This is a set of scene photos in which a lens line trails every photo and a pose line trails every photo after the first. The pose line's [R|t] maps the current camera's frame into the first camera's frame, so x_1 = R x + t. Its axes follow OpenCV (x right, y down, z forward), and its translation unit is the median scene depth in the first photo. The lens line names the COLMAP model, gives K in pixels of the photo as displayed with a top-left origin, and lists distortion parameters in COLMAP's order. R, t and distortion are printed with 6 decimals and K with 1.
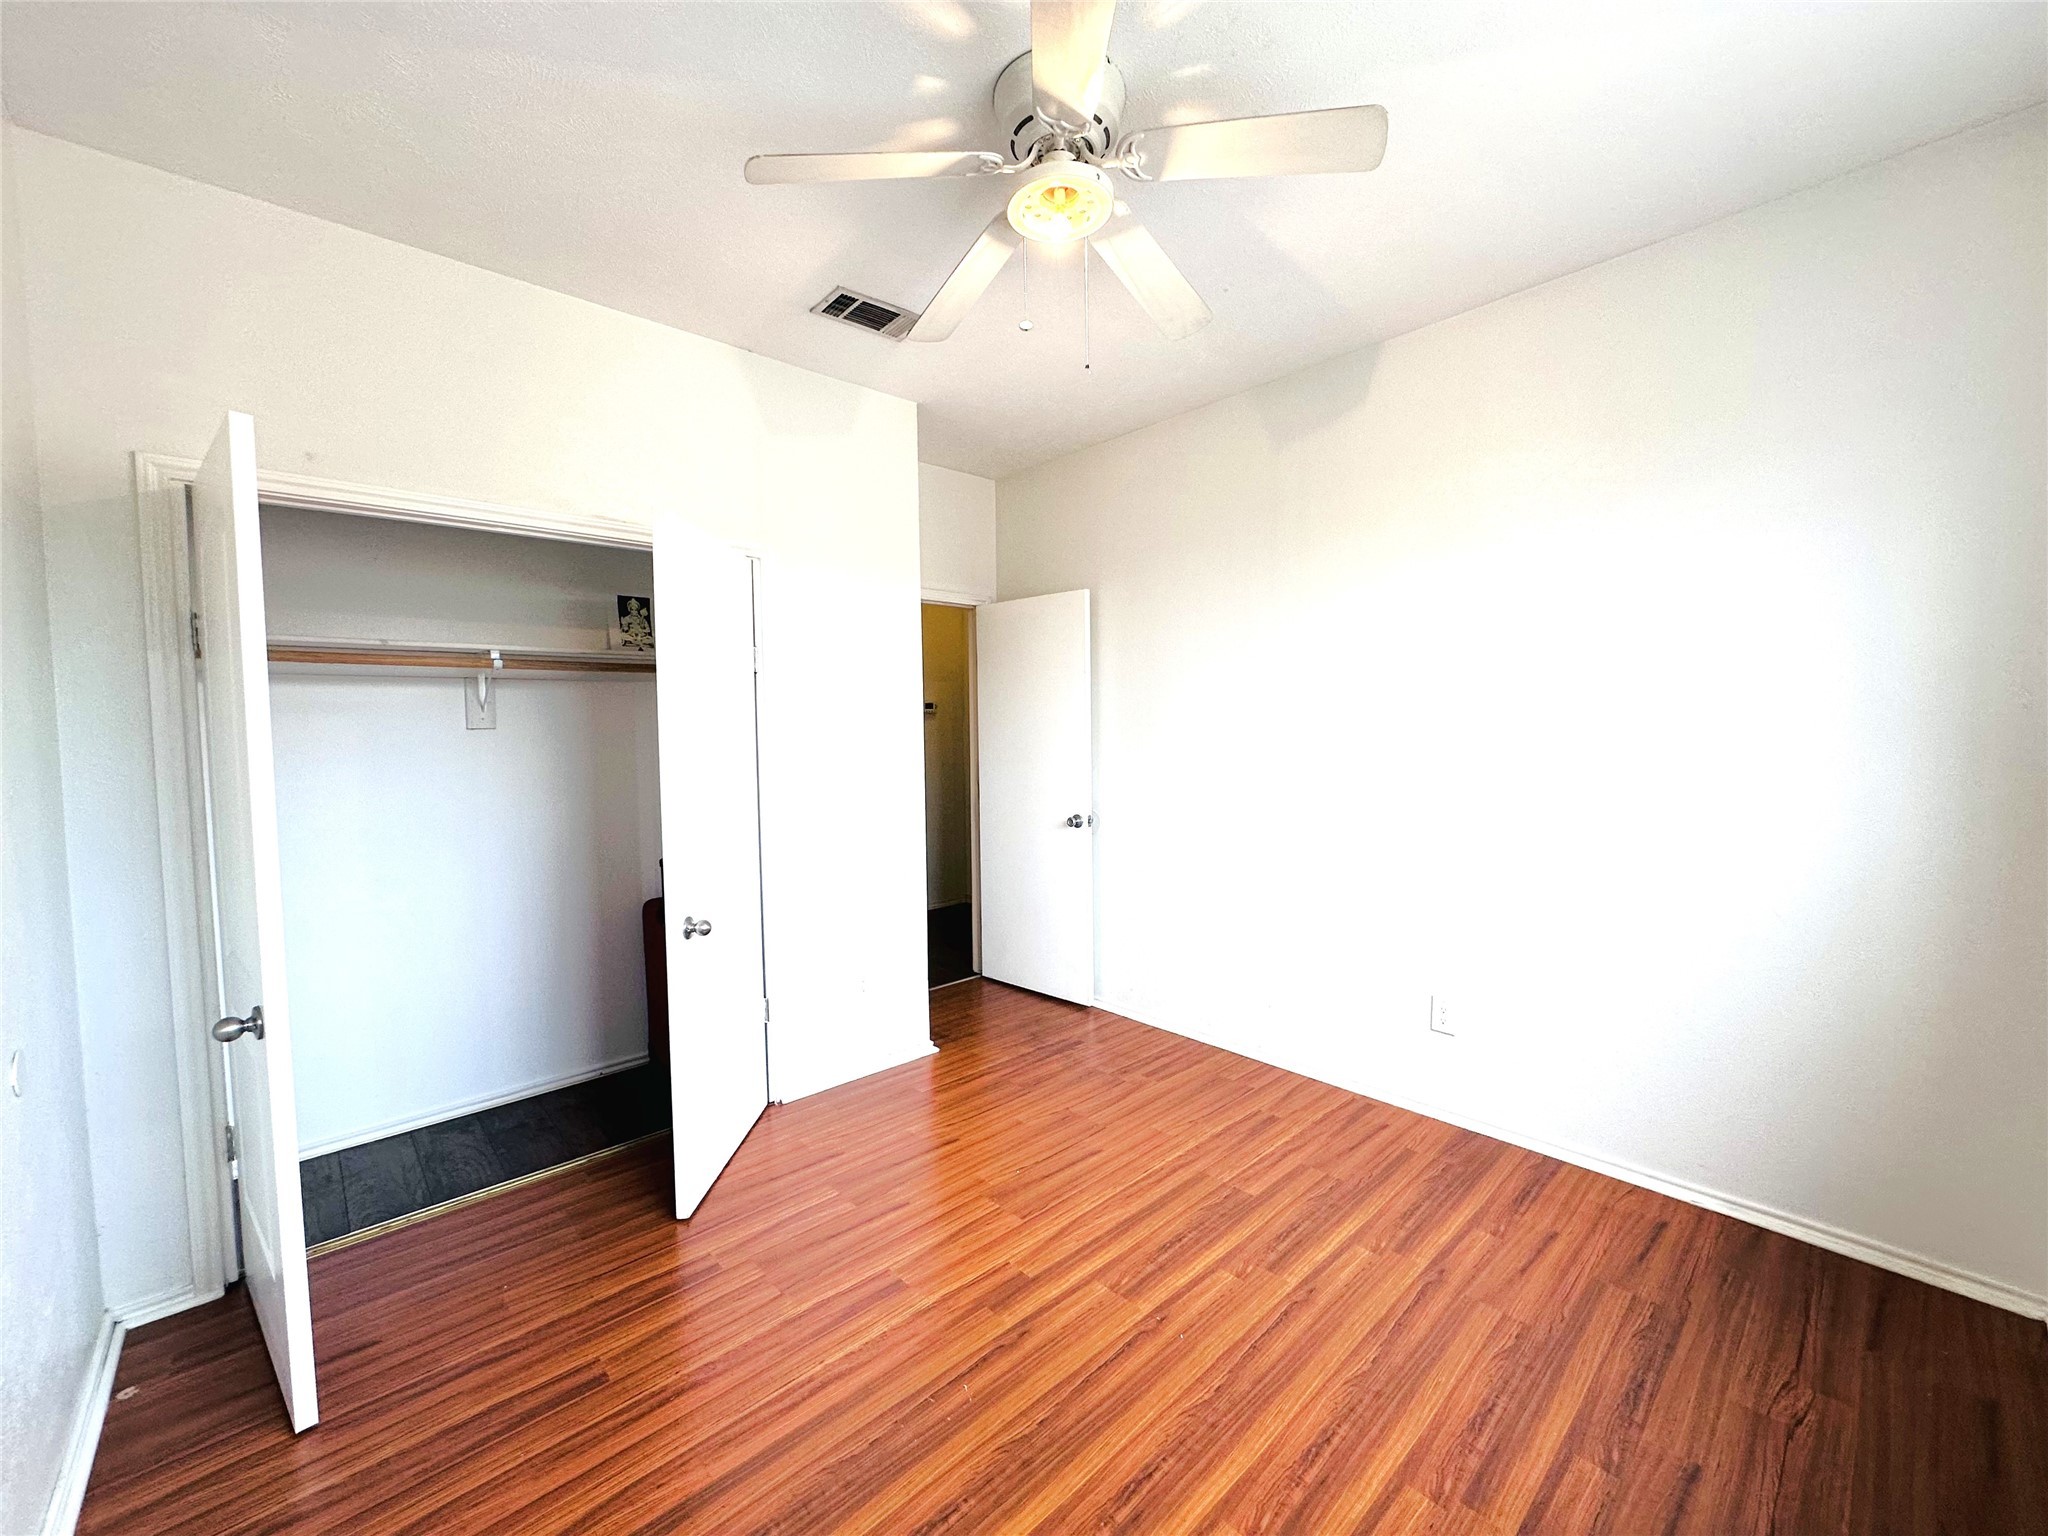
lens RADIAL K [[816.9, 0, 1023.5], [0, 816.9, 767.0], [0, 0, 1]] dist [0.000432, 0.000017]
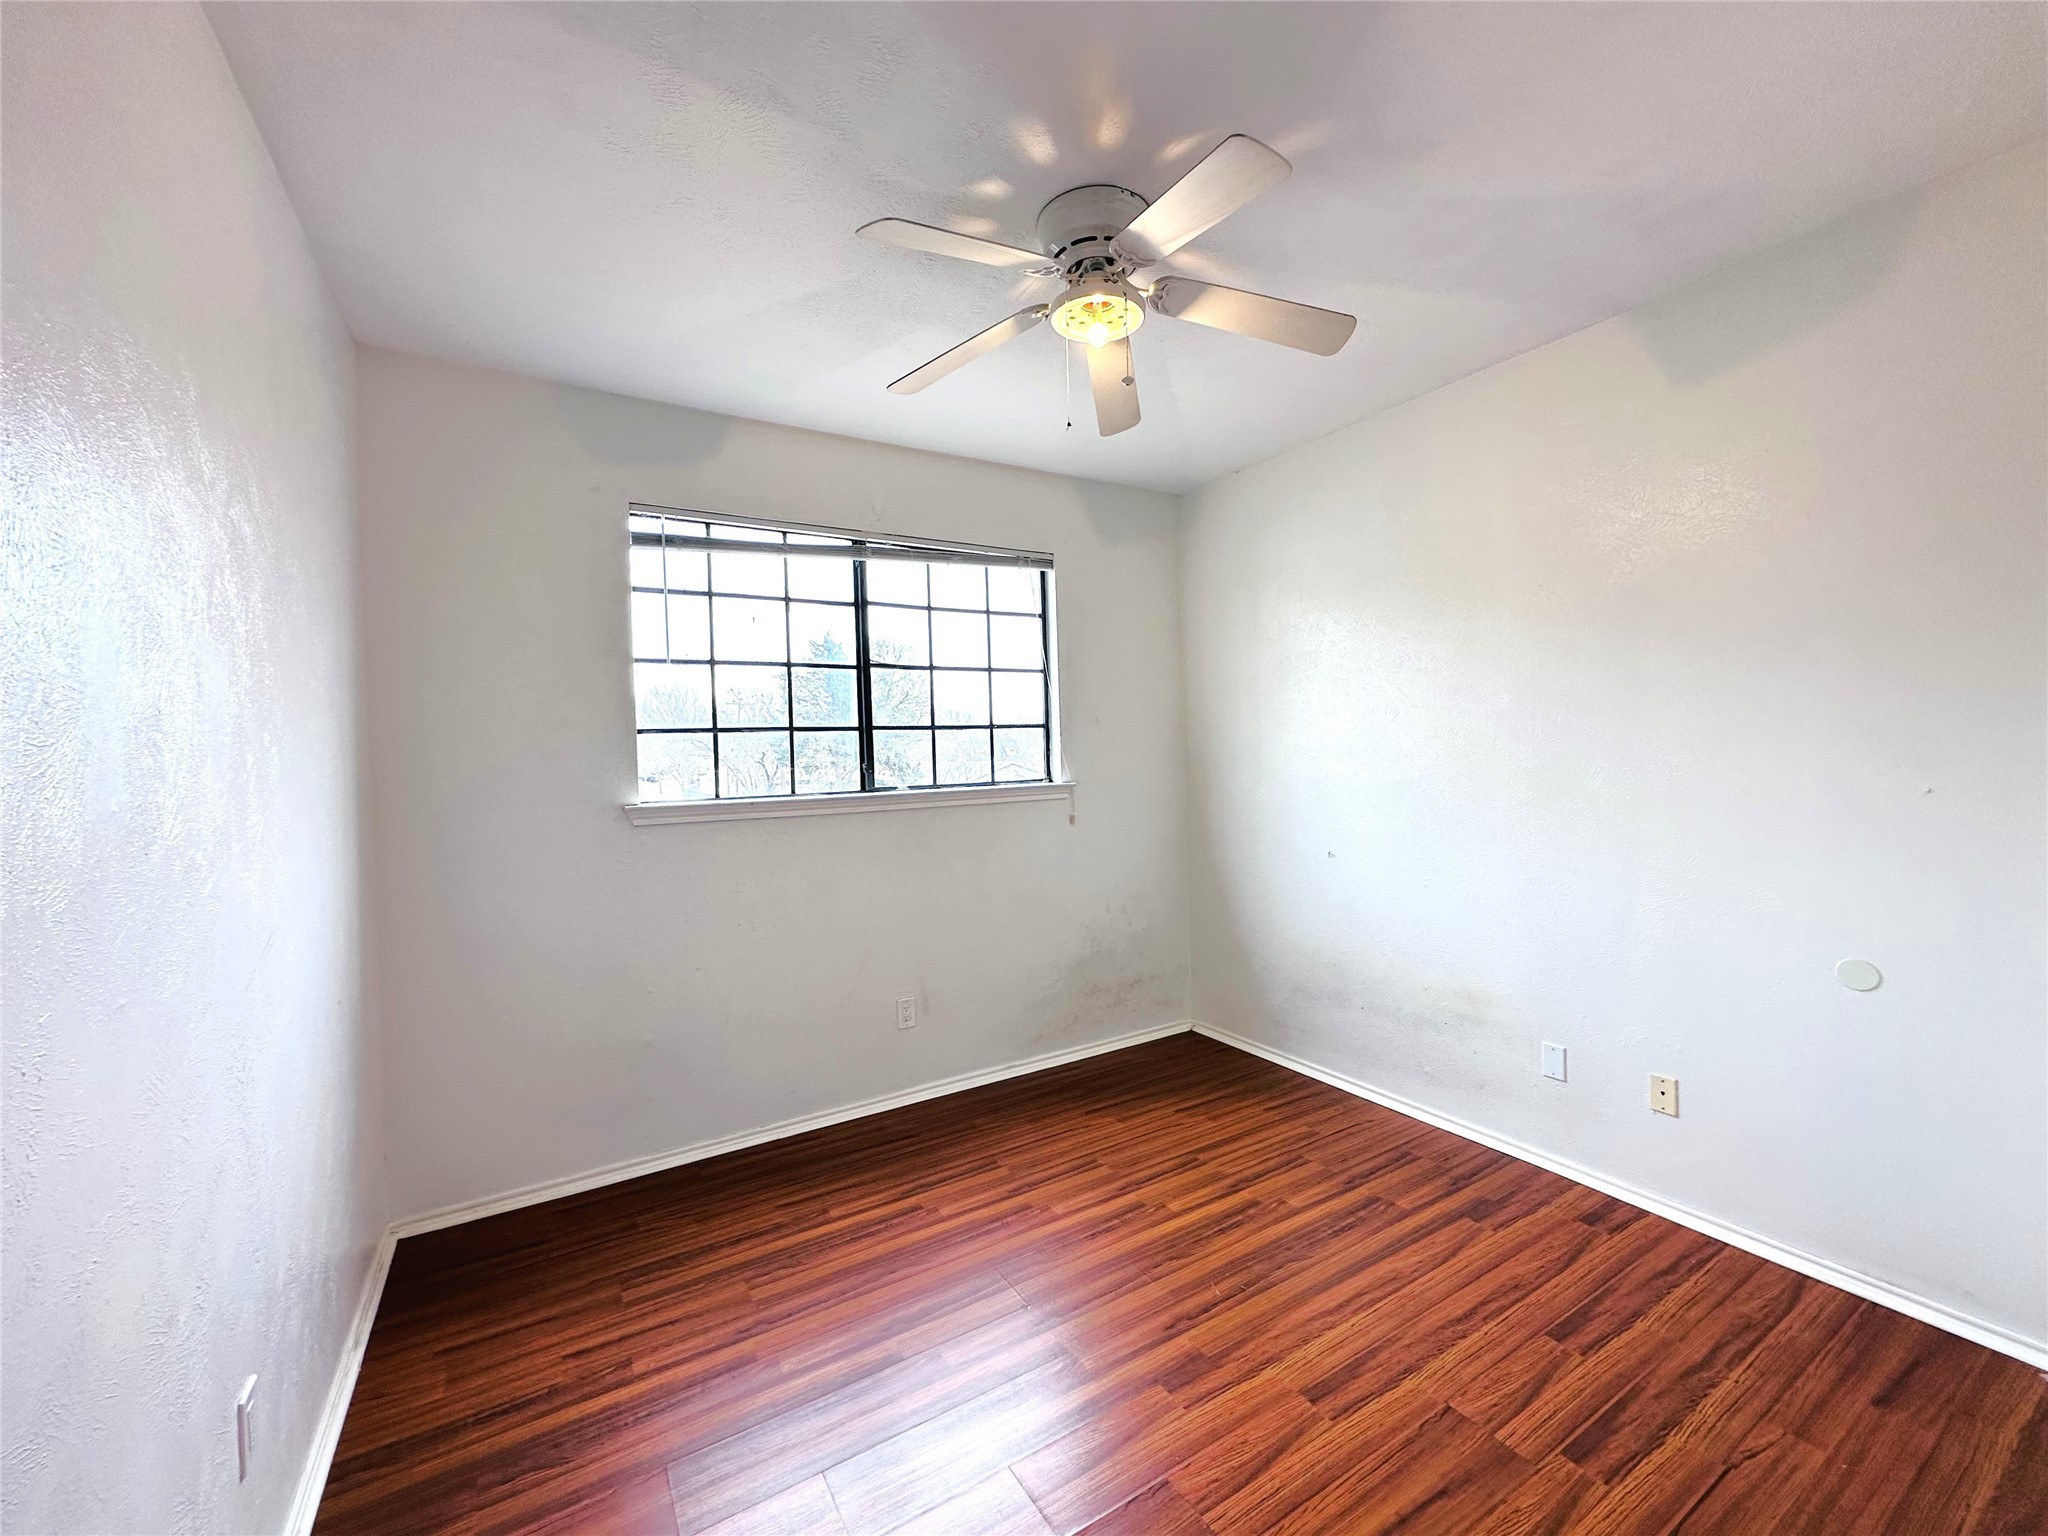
lens RADIAL K [[816.9, 0, 1025.0], [0, 816.9, 764.1], [0, 0, 1]] dist [0.000432, 0.000017]
pose [[-0.978607, 0.034756, 0.202781, -0.058092], [0.050563, 0.996027, 0.073298, -0.147693], [-0.199428, 0.081984, -0.976477, 2.078830]]
